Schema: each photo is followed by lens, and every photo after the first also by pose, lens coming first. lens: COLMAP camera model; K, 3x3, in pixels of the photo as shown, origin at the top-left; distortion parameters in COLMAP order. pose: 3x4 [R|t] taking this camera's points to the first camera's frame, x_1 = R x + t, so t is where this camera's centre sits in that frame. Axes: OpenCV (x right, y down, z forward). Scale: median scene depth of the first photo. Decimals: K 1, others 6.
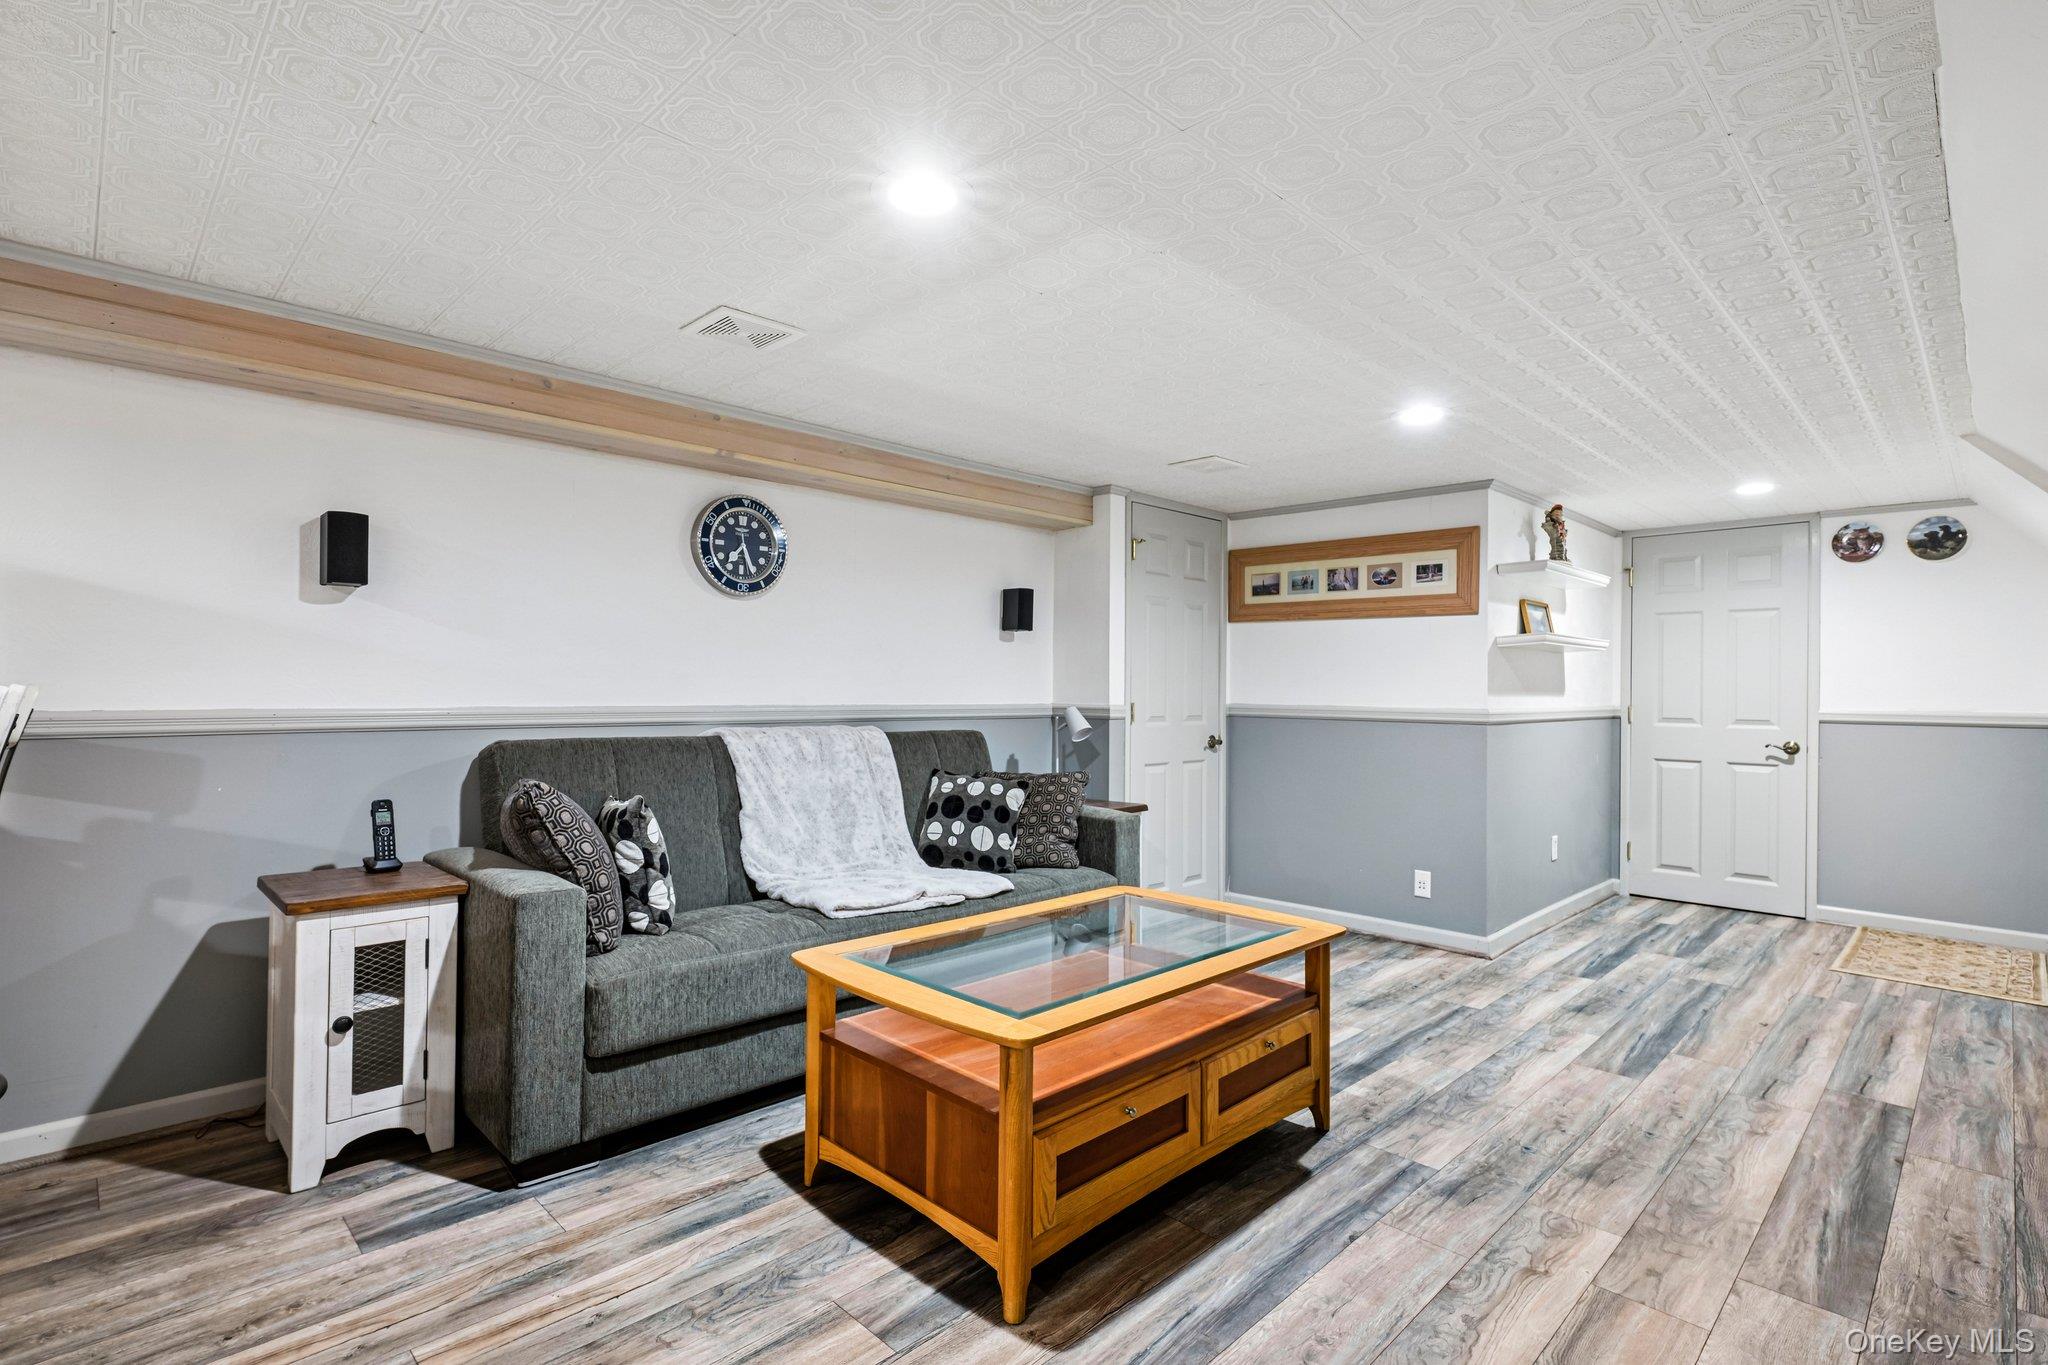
lens RADIAL K [[979.5, 0, 1016.6], [0, 979.5, 683.6], [0, 0, 1]] dist [0.000861, -0.000033]
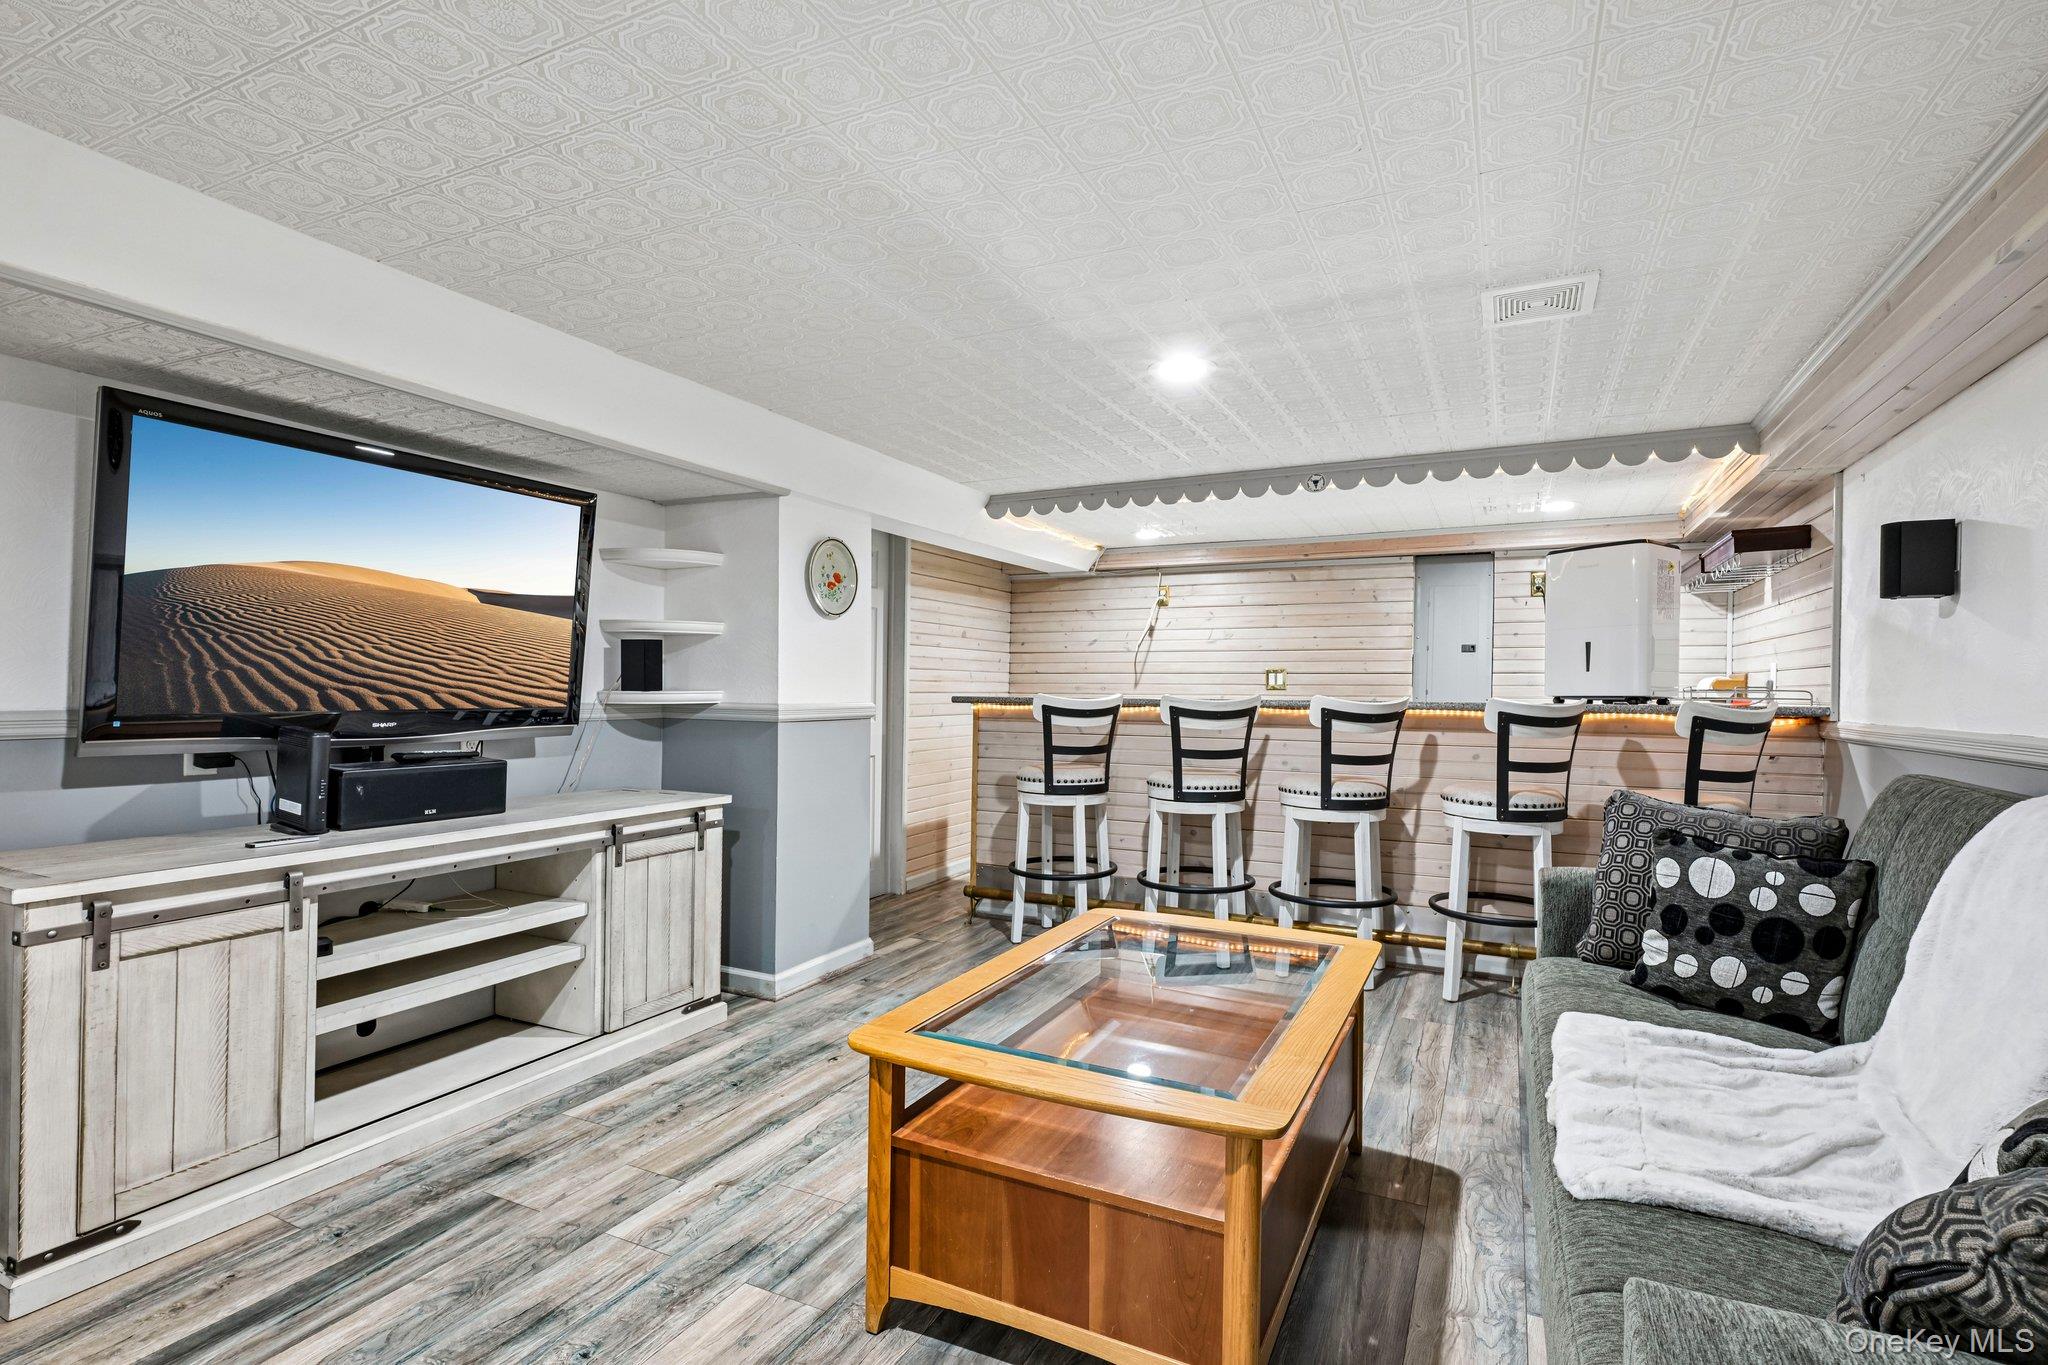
lens RADIAL K [[979.5, 0, 1021.1], [0, 979.5, 682.2], [0, 0, 1]] dist [0.000861, -0.000033]
pose [[-0.943854, -0.021152, -0.329684, 0.506146], [-0.018542, 0.999767, -0.011059, 0.007721], [0.329841, -0.004325, -0.944027, 1.885059]]
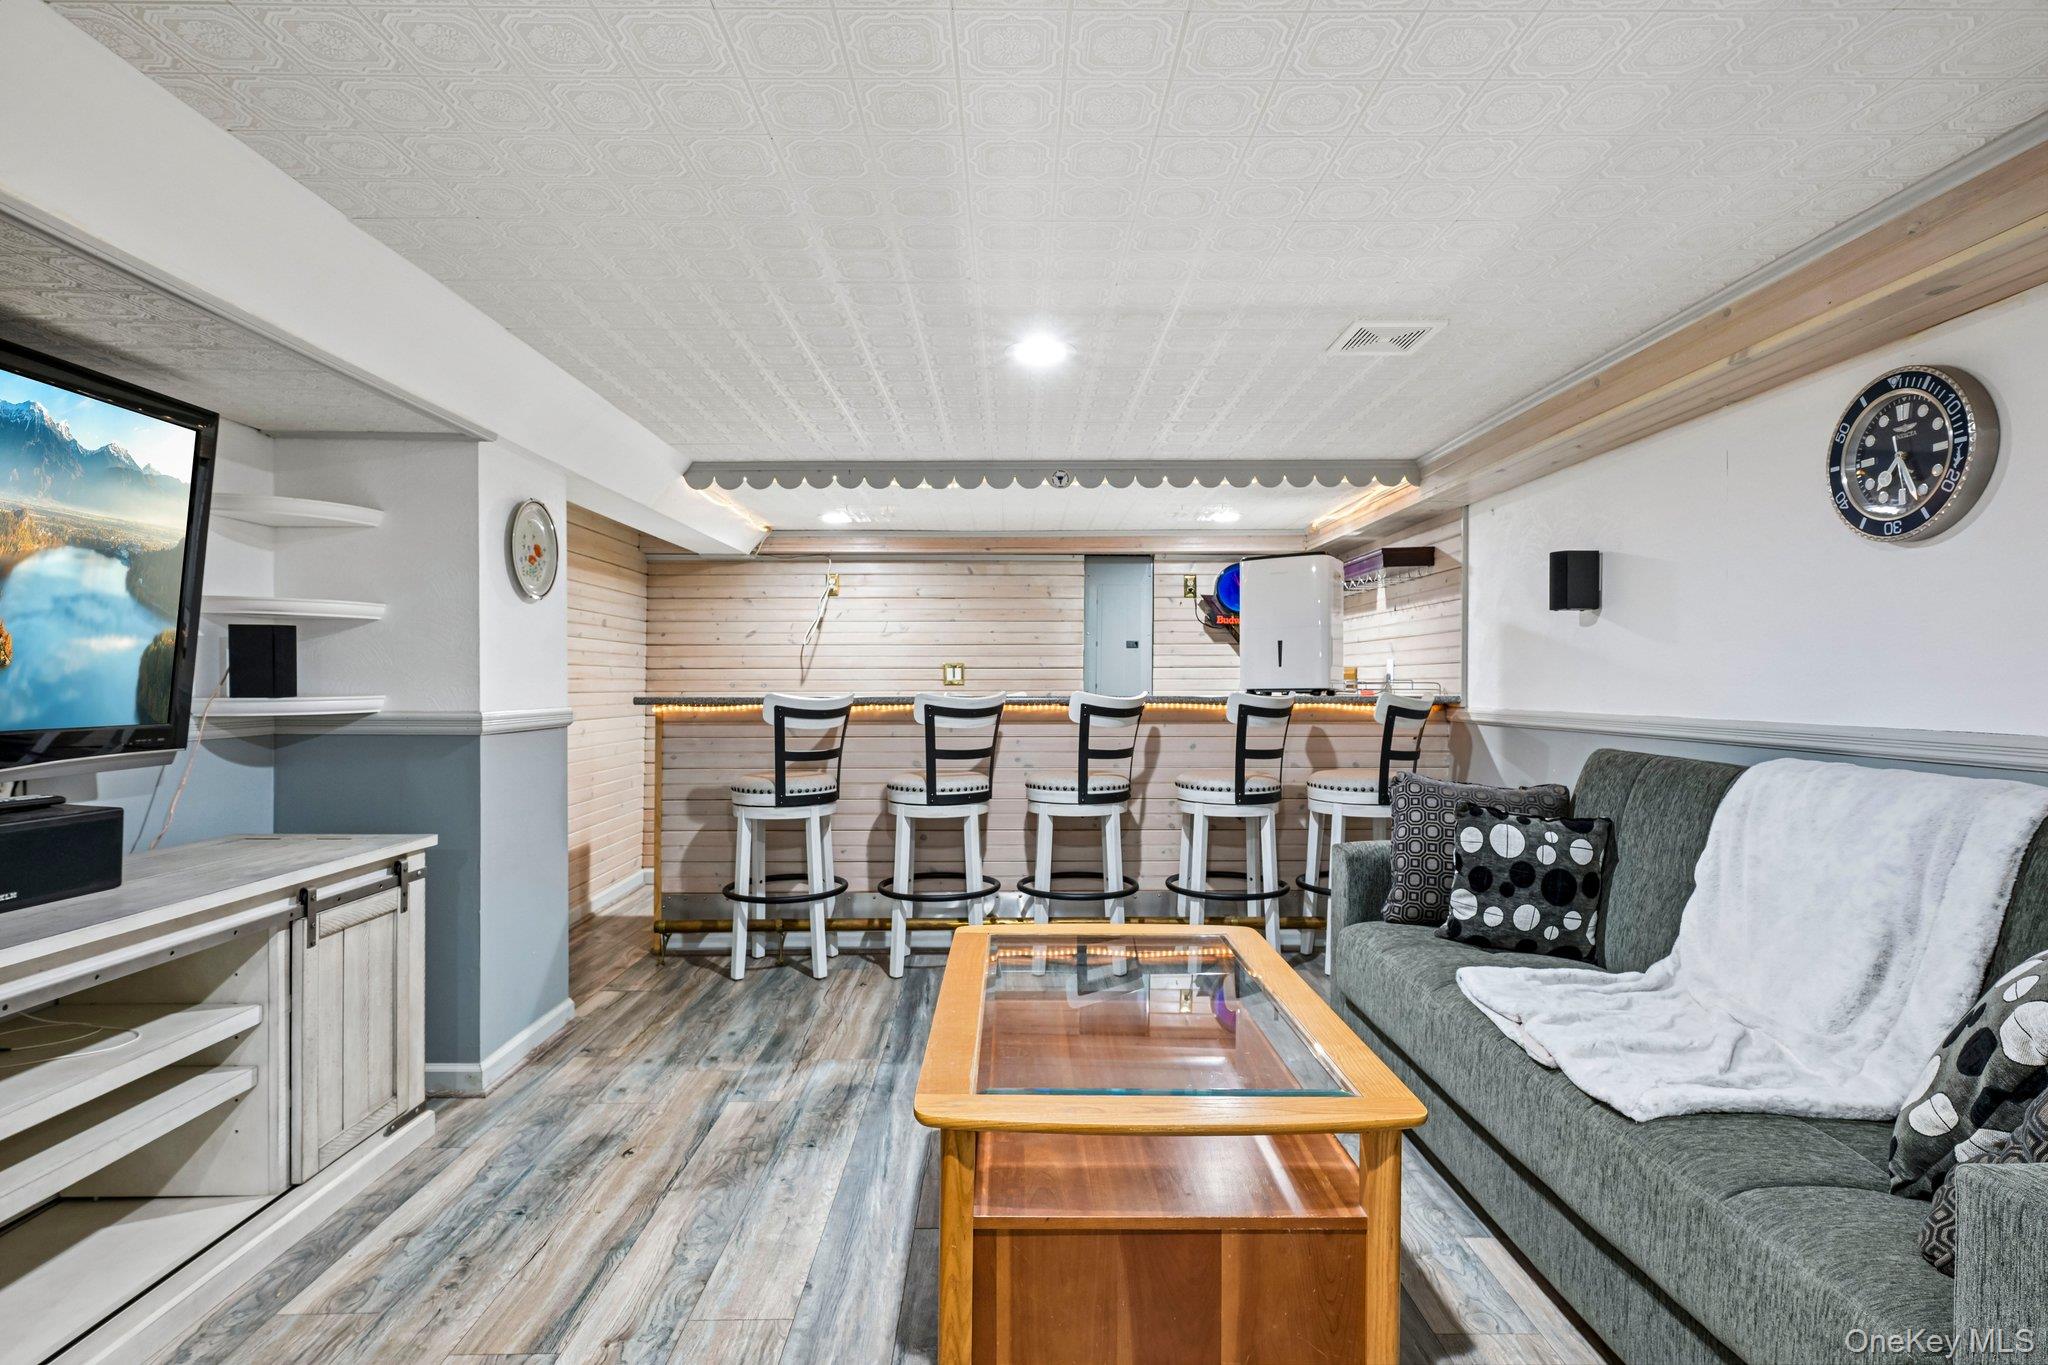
lens RADIAL K [[1028.6, 0, 1017.5], [0, 1028.6, 683.6], [0, 0, 1]] dist [0.002000, -0.001089]
pose [[-0.692679, -0.010305, -0.721172, 0.817340], [-0.005821, 0.999945, -0.008698, 0.004968], [0.721222, -0.001827, -0.692701, 1.627908]]
